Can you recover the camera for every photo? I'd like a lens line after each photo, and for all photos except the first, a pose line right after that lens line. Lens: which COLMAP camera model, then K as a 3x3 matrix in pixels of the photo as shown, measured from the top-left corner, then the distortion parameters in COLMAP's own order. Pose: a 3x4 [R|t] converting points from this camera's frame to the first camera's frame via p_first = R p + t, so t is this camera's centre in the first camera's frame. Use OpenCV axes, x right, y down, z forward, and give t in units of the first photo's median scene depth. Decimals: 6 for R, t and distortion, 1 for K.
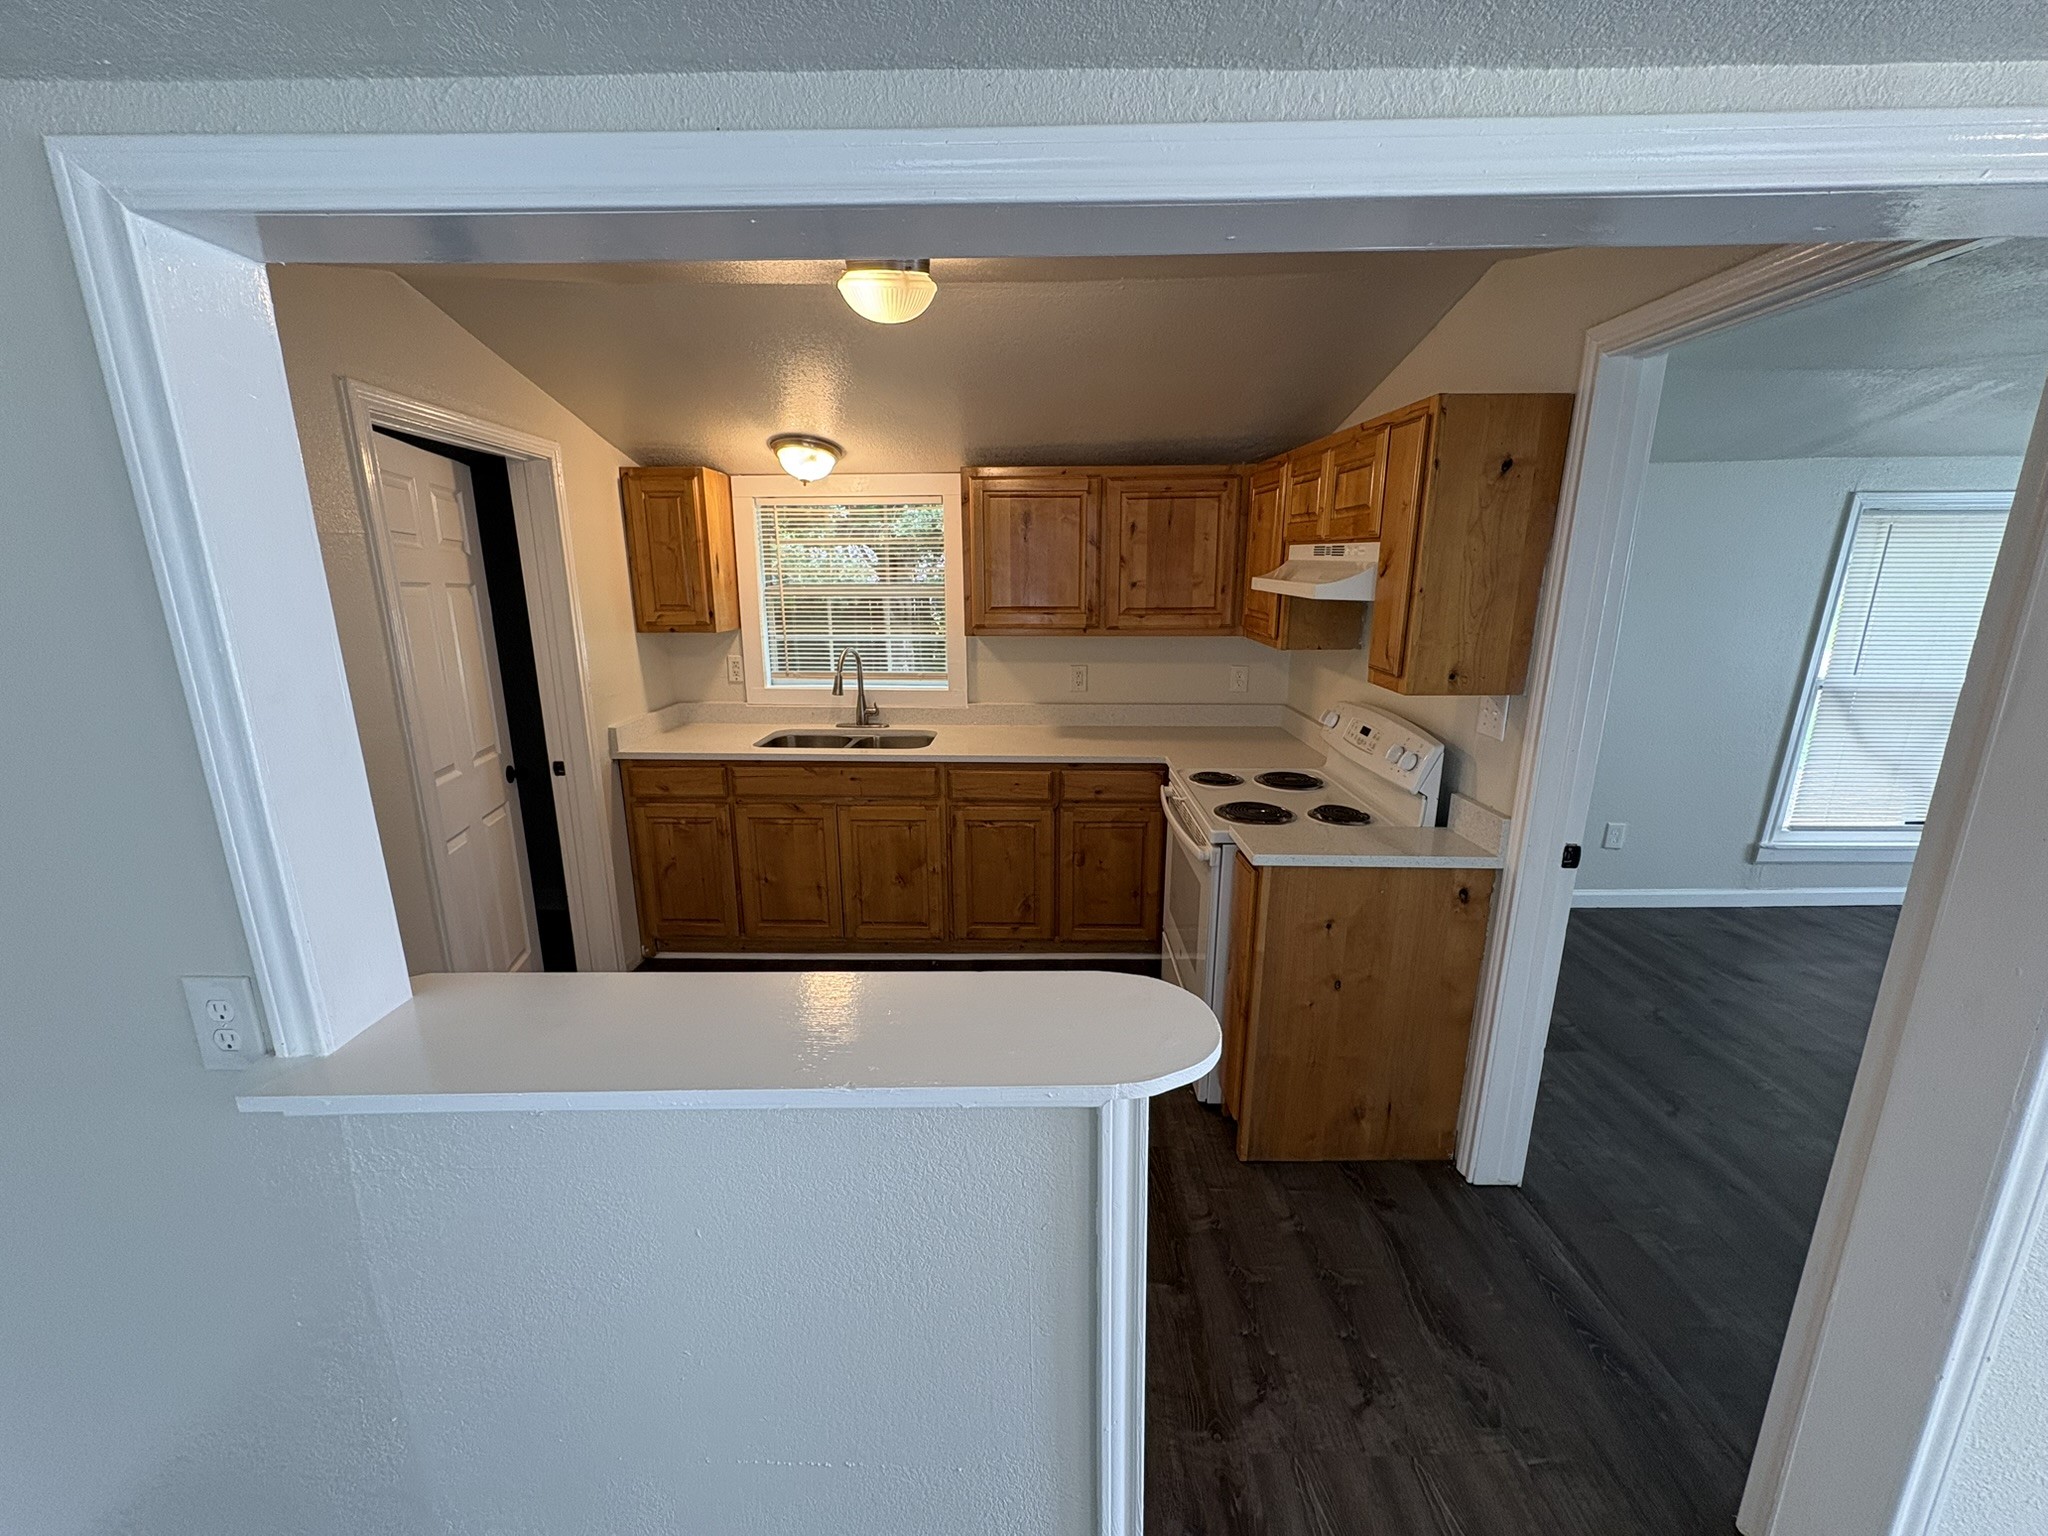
lens RADIAL K [[817.9, 0, 1024.0], [0, 817.9, 768.0], [0, 0, 1]] dist [0.000272, 0.000027]
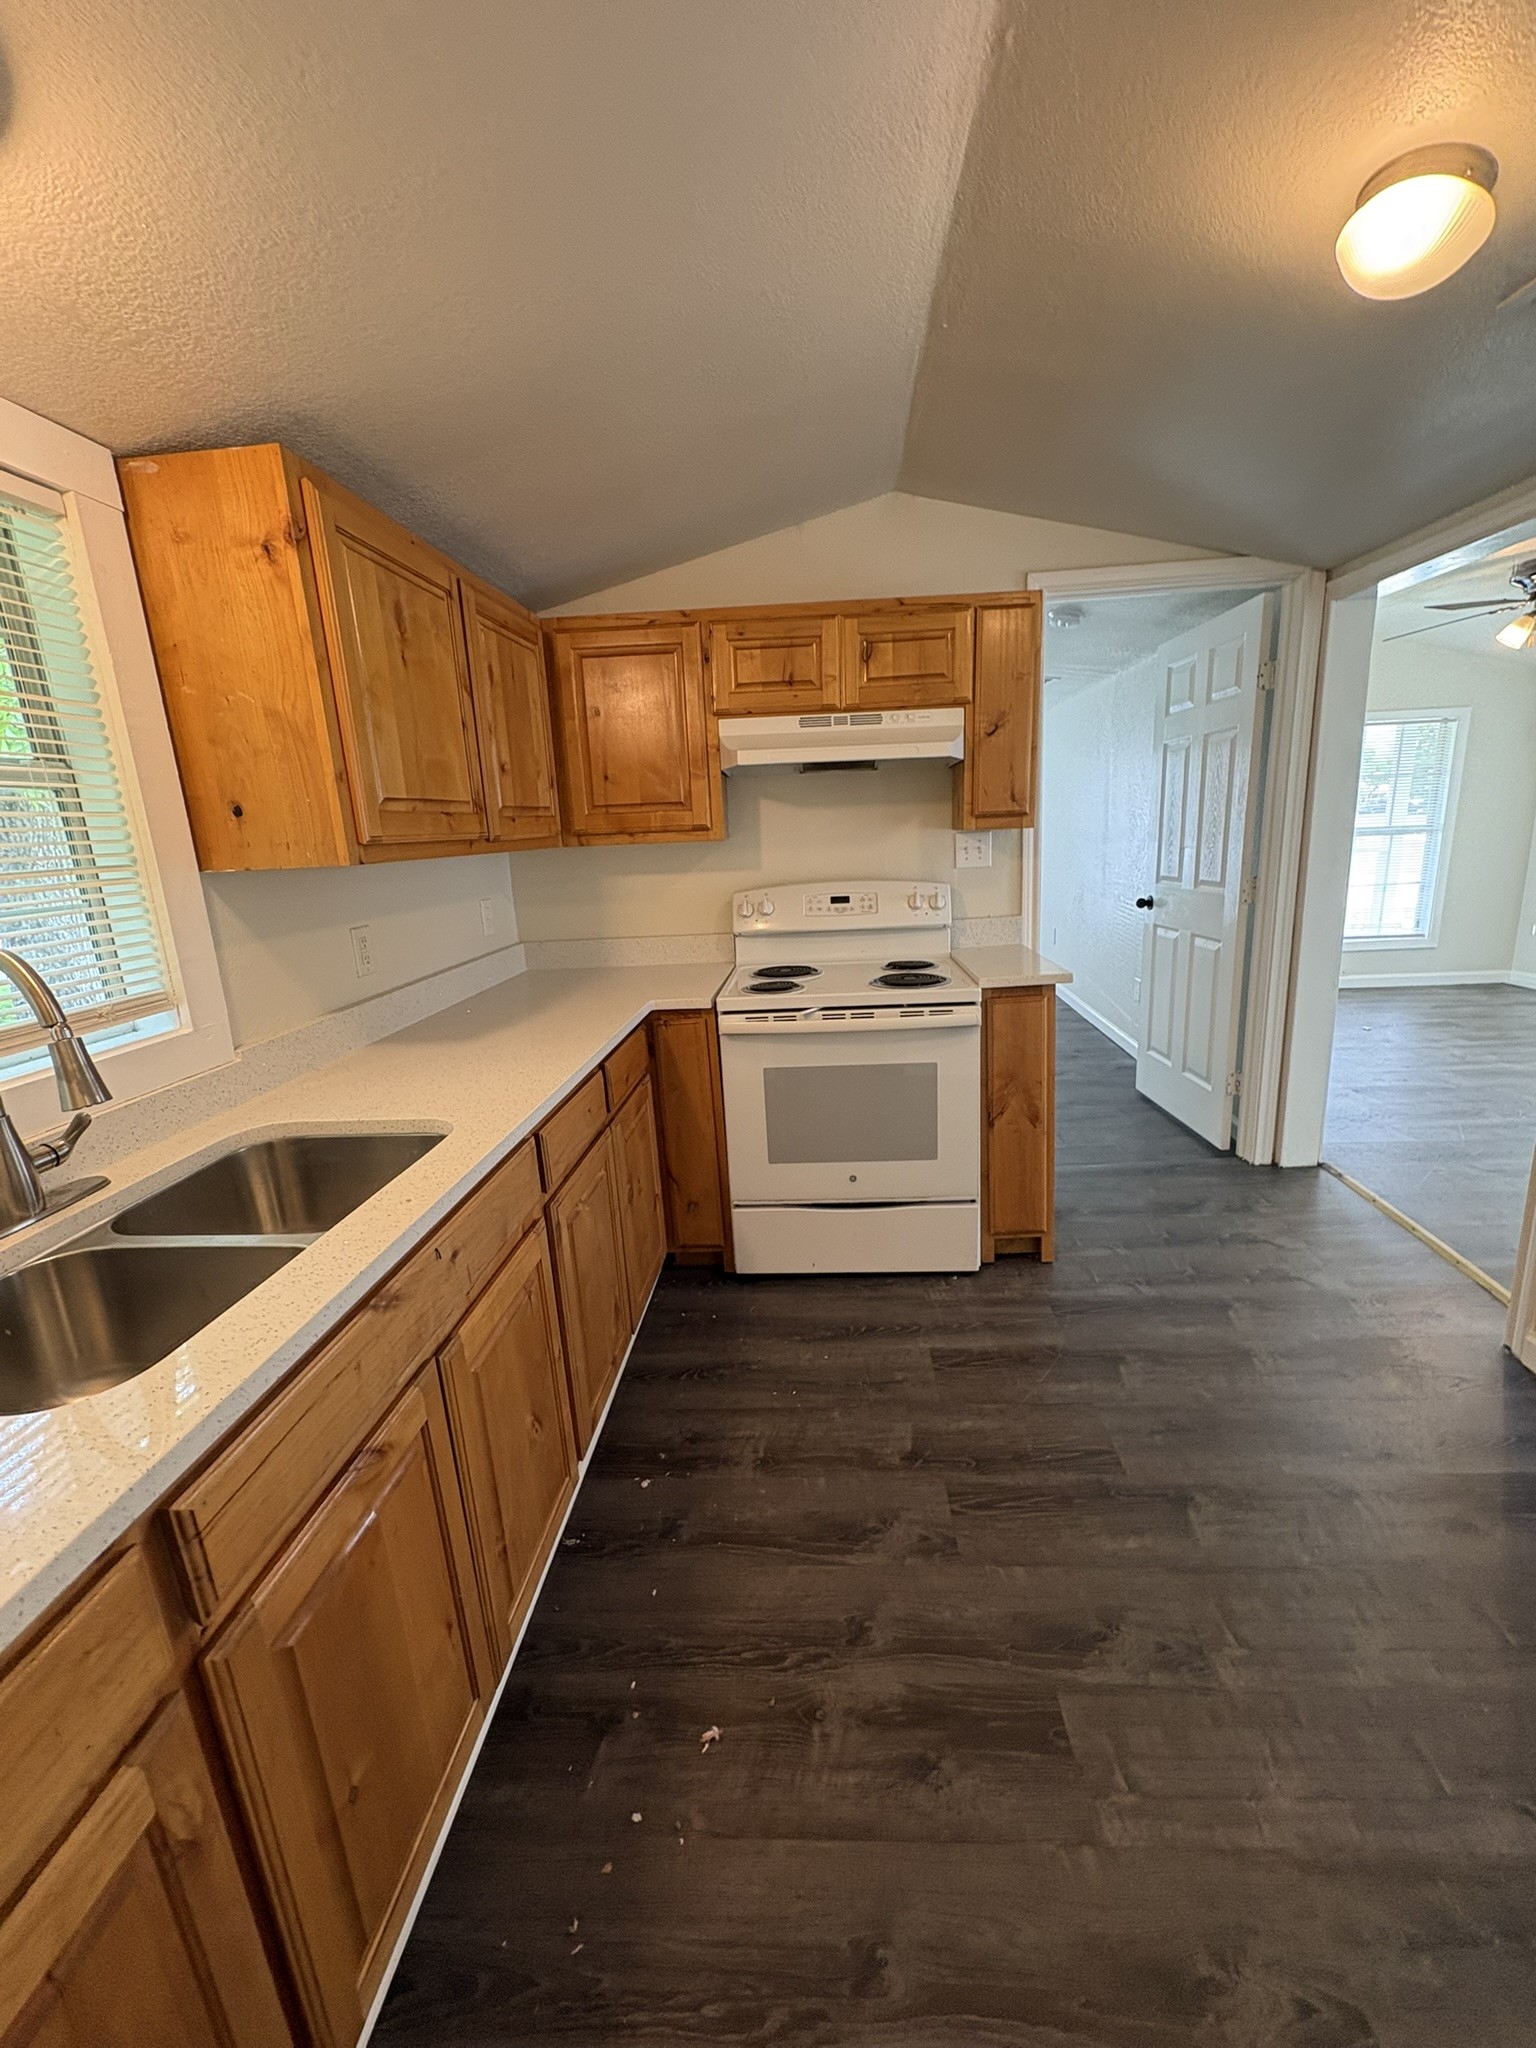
lens RADIAL K [[817.9, 0, 768.0], [0, 817.9, 1024.0], [0, 0, 1]] dist [0.000272, 0.000027]
pose [[0.046389, -0.241656, 0.969252, -0.805045], [0.286447, 0.932766, 0.218850, -0.188110], [-0.956972, 0.267488, 0.112492, 1.235864]]
